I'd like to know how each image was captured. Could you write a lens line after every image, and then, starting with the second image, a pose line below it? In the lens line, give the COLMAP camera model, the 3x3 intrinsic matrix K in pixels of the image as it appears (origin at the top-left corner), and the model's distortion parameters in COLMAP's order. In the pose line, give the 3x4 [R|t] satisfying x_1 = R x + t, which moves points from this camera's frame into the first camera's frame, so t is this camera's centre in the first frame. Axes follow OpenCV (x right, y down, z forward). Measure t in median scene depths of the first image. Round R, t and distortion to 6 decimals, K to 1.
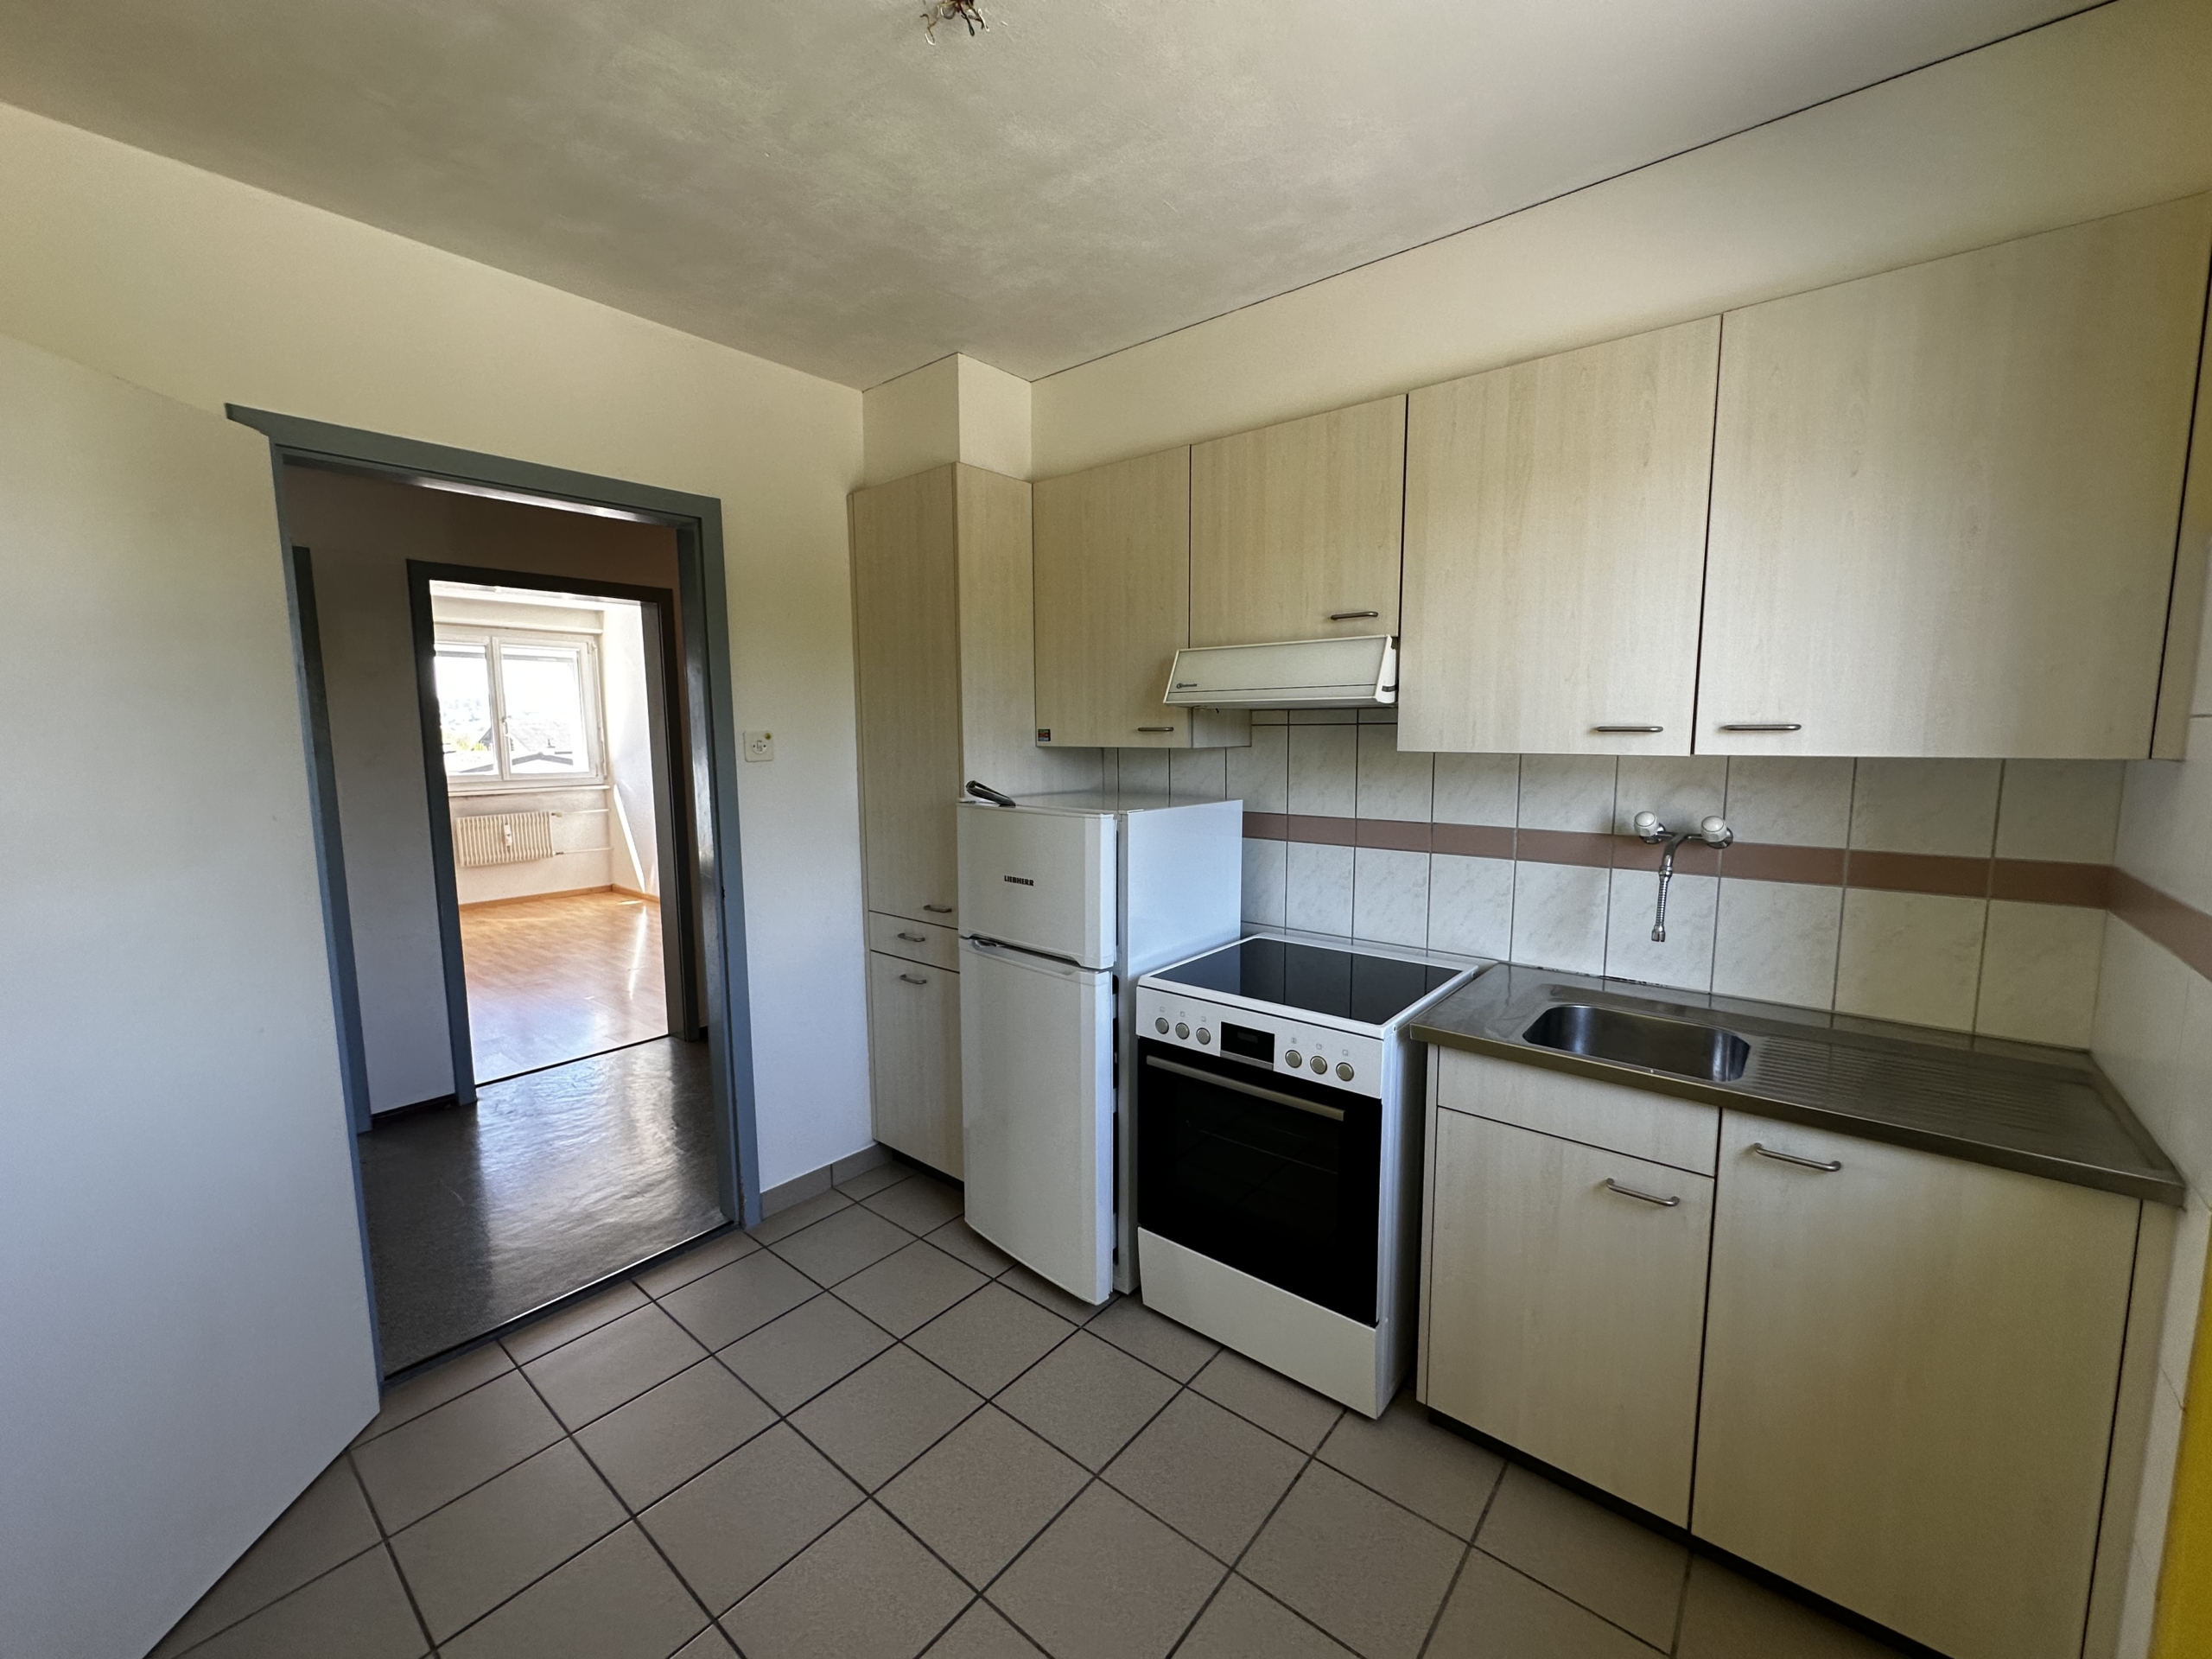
lens RADIAL K [[885.1, 0, 1106.0], [0, 885.1, 829.5], [0, 0, 1]] dist [0.001037, 0.000173]
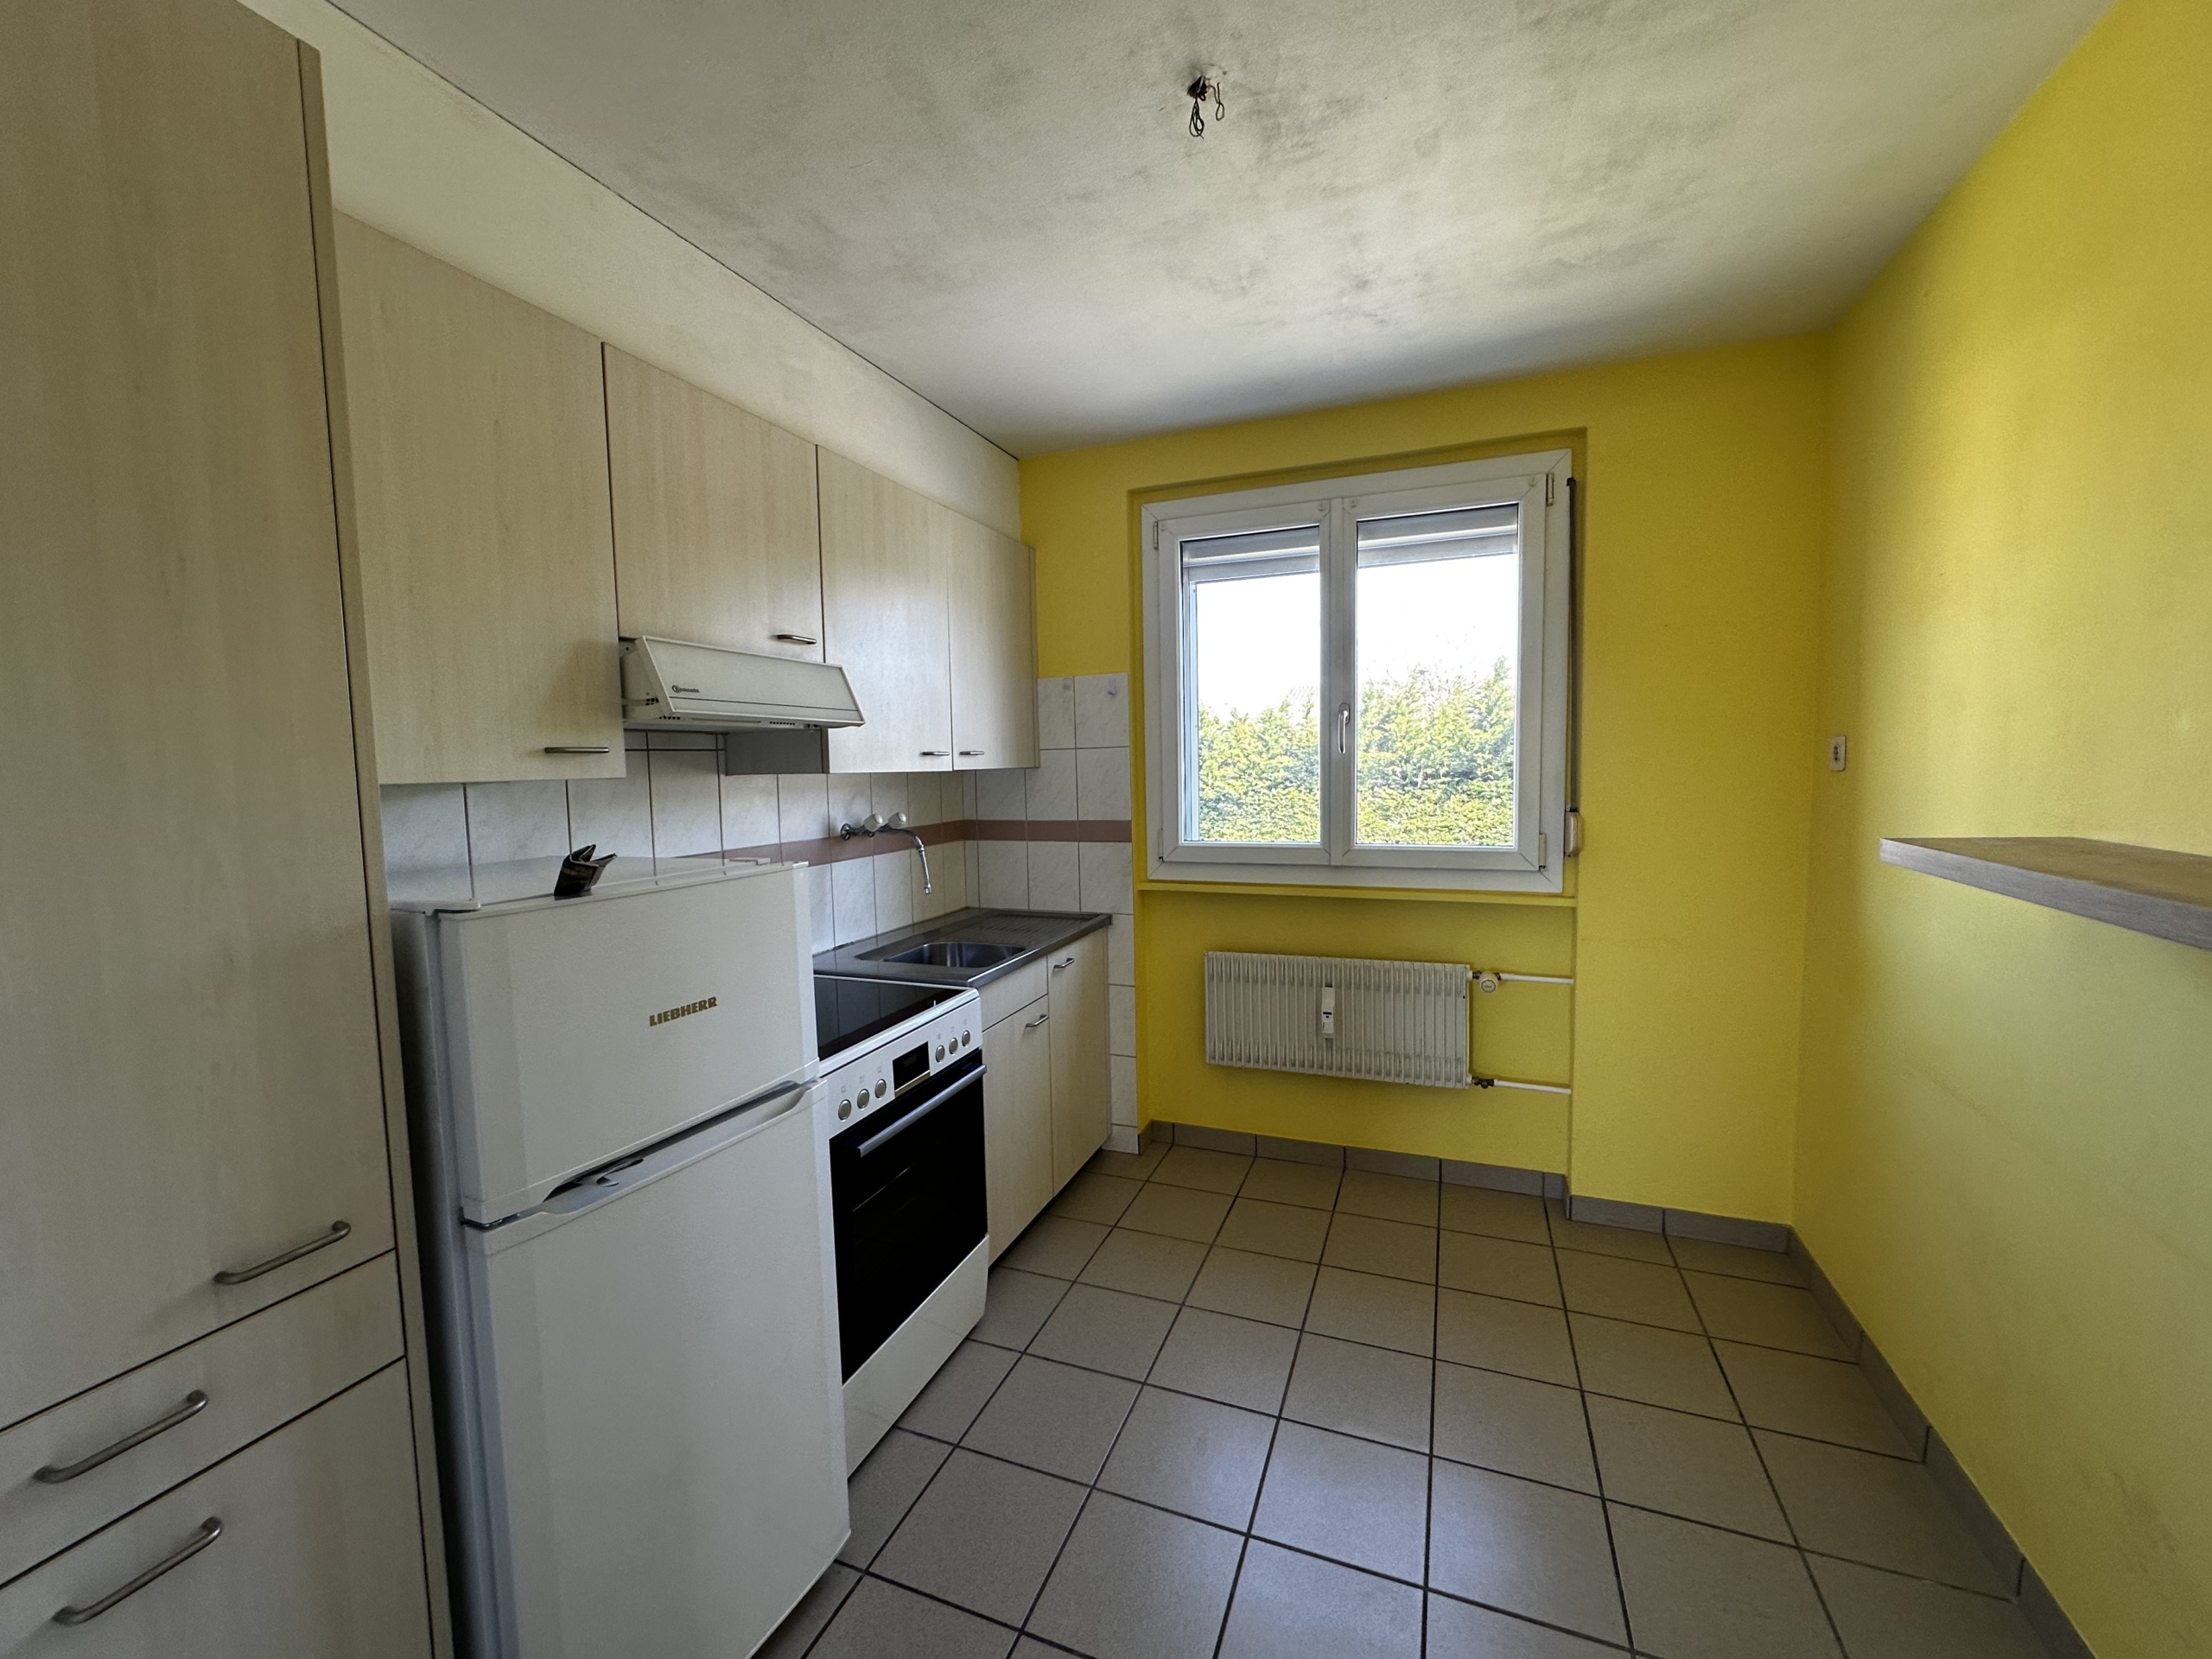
lens RADIAL K [[885.1, 0, 1106.0], [0, 885.1, 829.5], [0, 0, 1]] dist [0.001037, 0.000173]
pose [[-0.309774, -0.059031, 0.948976, -0.804582], [0.131066, 0.985892, 0.104111, -0.089548], [-0.941733, 0.156630, -0.297667, 1.022283]]
